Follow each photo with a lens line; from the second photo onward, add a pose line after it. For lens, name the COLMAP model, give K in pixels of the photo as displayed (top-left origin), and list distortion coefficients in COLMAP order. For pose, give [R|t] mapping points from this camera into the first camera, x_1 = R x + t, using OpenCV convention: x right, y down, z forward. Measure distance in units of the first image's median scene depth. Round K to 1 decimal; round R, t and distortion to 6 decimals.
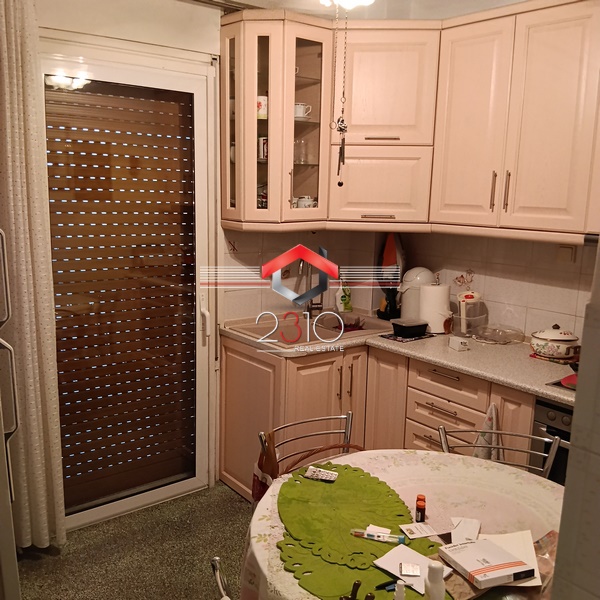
lens RADIAL K [[622.1, 0, 296.8], [0, 622.1, 301.3], [0, 0, 1]] dist [0.162063, -0.369770]
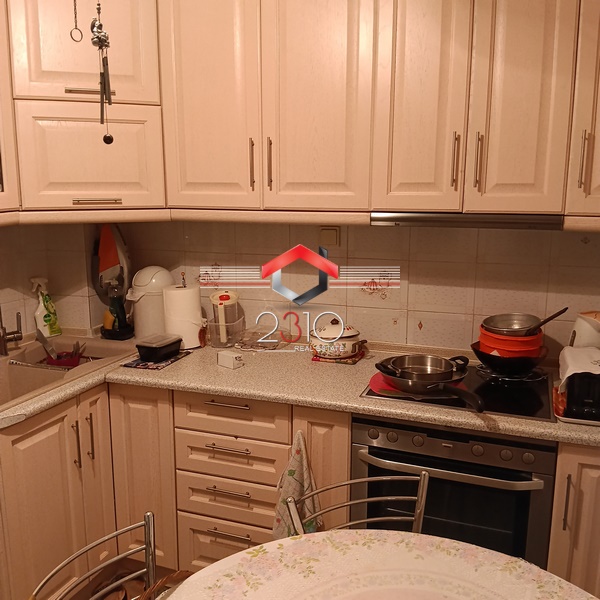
lens RADIAL K [[622.1, 0, 296.8], [0, 622.1, 301.3], [0, 0, 1]] dist [0.162063, -0.369770]
pose [[0.851703, -0.124463, 0.509029, -0.059721], [0.115485, 0.992083, 0.049347, -0.032881], [-0.511140, 0.016756, 0.859334, 0.272770]]
